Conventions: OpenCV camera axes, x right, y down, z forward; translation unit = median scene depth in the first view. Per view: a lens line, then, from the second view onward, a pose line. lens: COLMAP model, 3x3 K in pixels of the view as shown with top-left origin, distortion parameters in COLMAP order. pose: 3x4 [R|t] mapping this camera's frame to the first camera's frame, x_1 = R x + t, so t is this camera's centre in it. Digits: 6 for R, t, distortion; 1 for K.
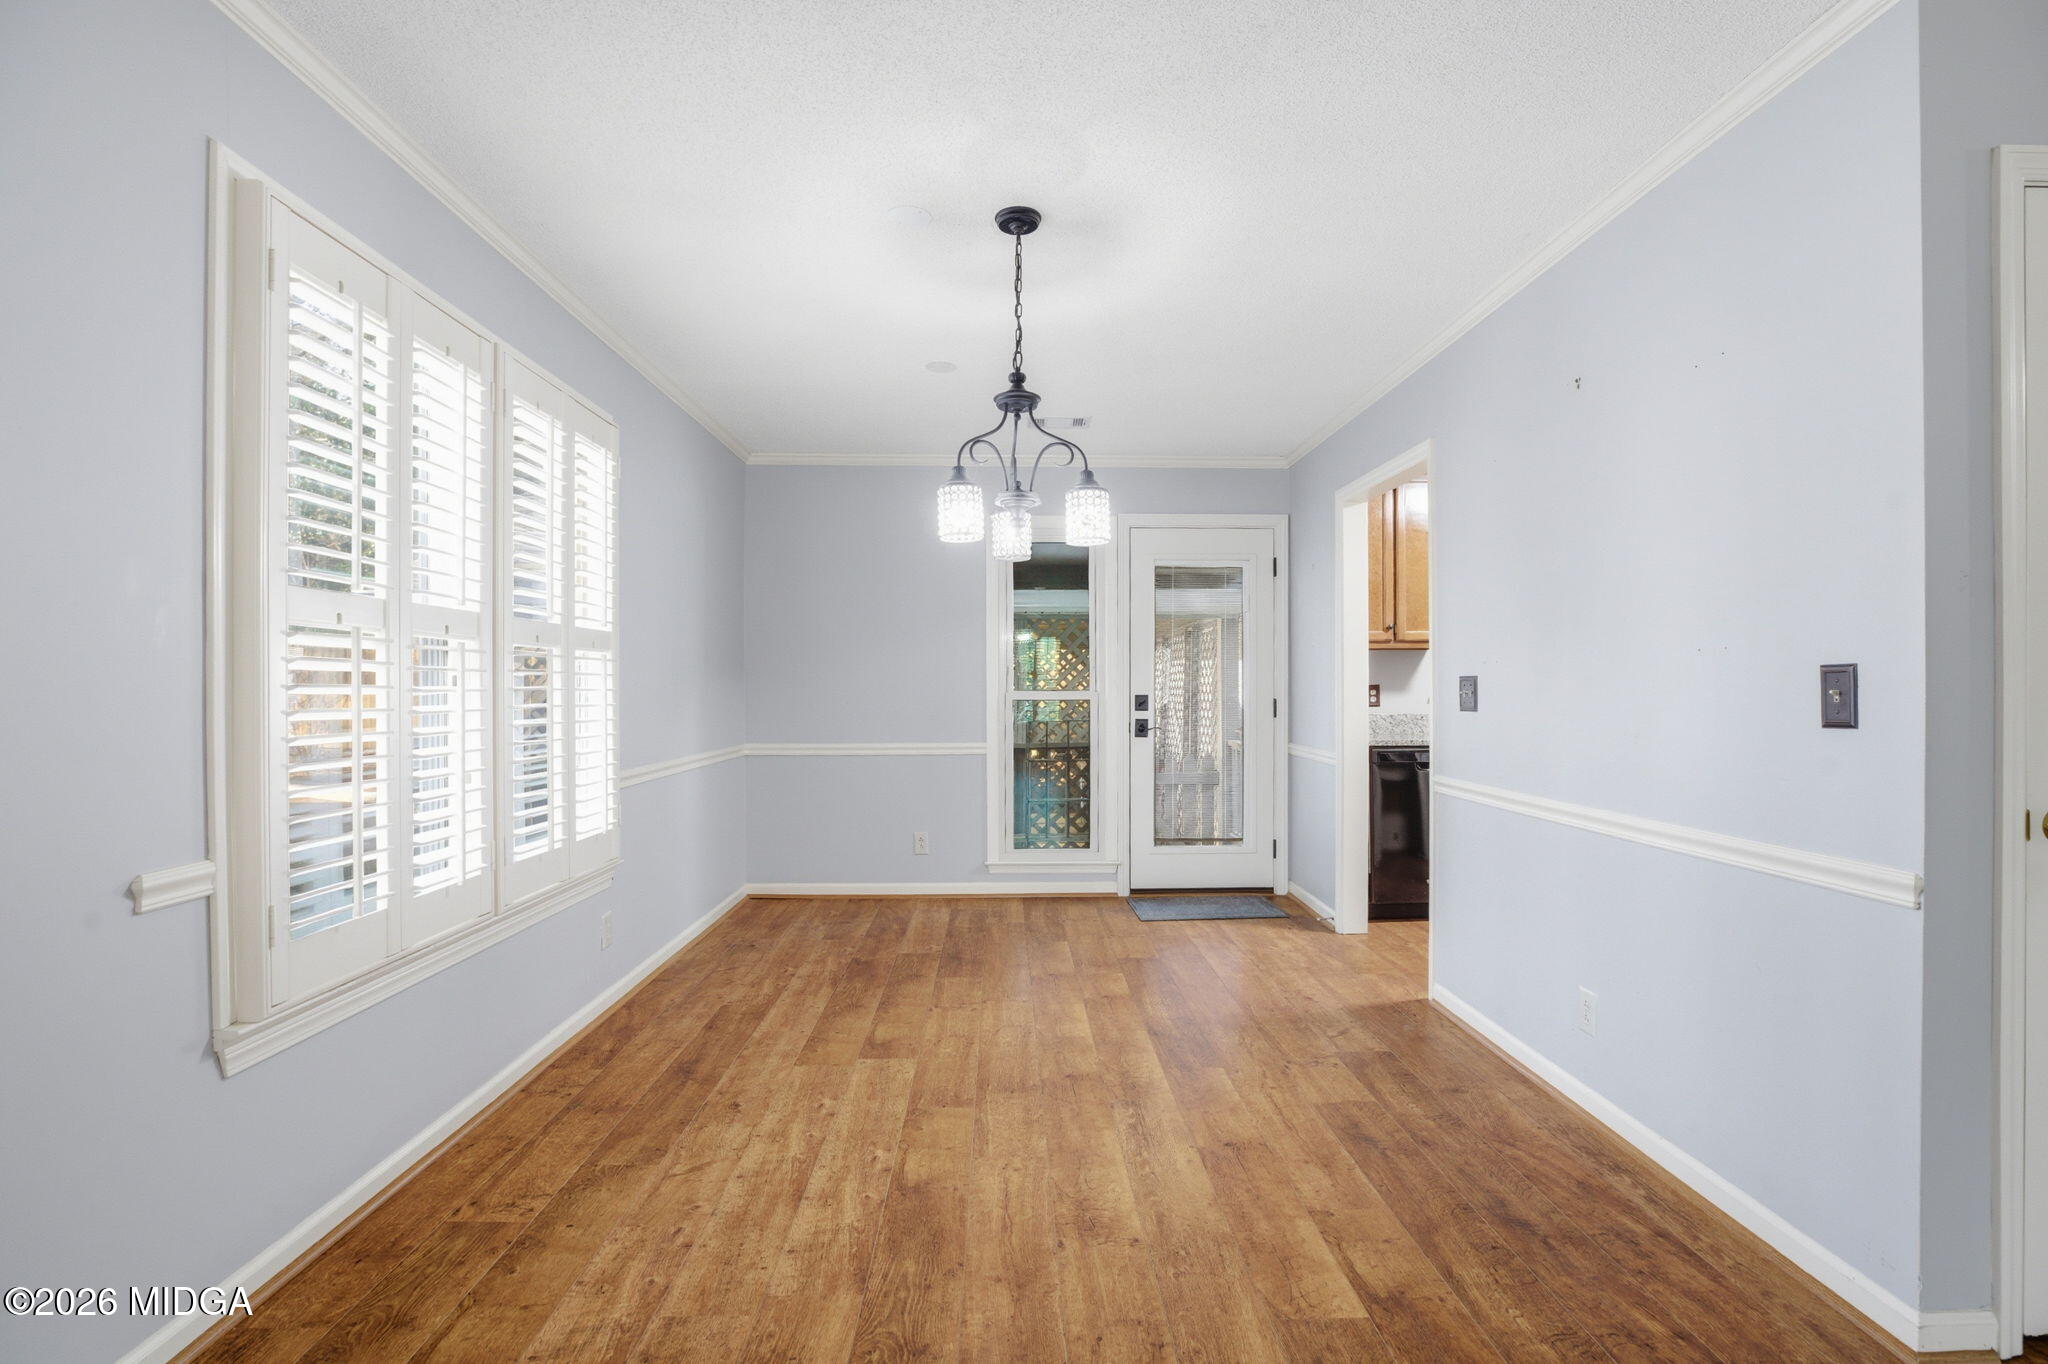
lens RADIAL K [[961.4, 0, 1032.1], [0, 961.4, 697.0], [0, 0, 1]] dist [-0.044711, 0.014689]
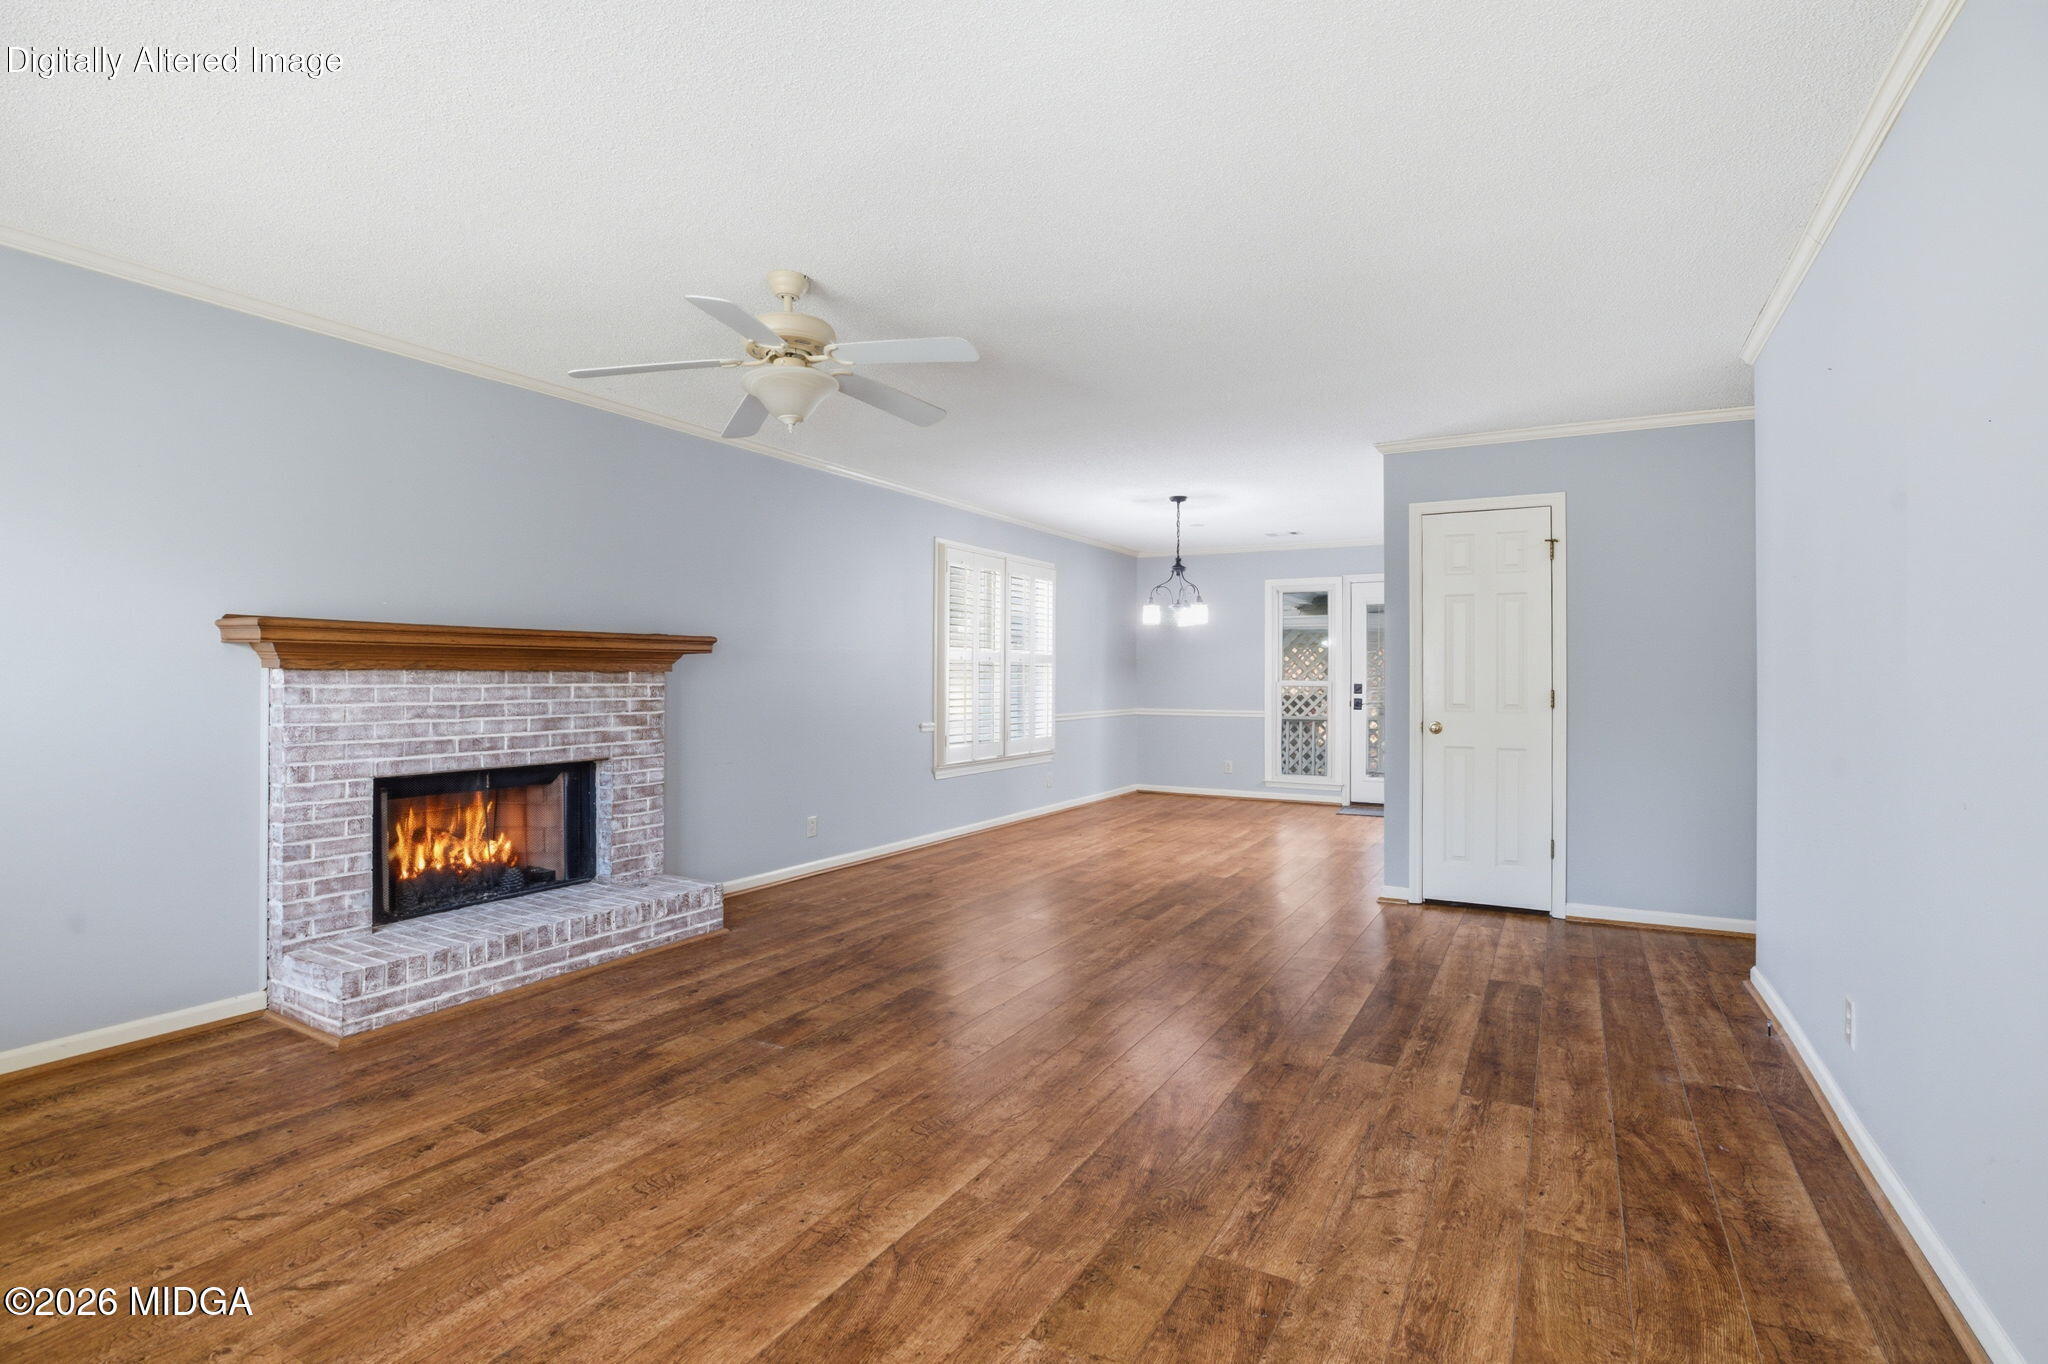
lens RADIAL K [[968.3, 0, 1034.4], [0, 968.3, 672.3], [0, 0, 1]] dist [-0.044636, 0.015371]
pose [[0.860493, 0.003065, -0.509452, 0.924808], [-0.010642, 0.999872, -0.011959, 0.006988], [0.509351, 0.015712, 0.860416, -1.360728]]
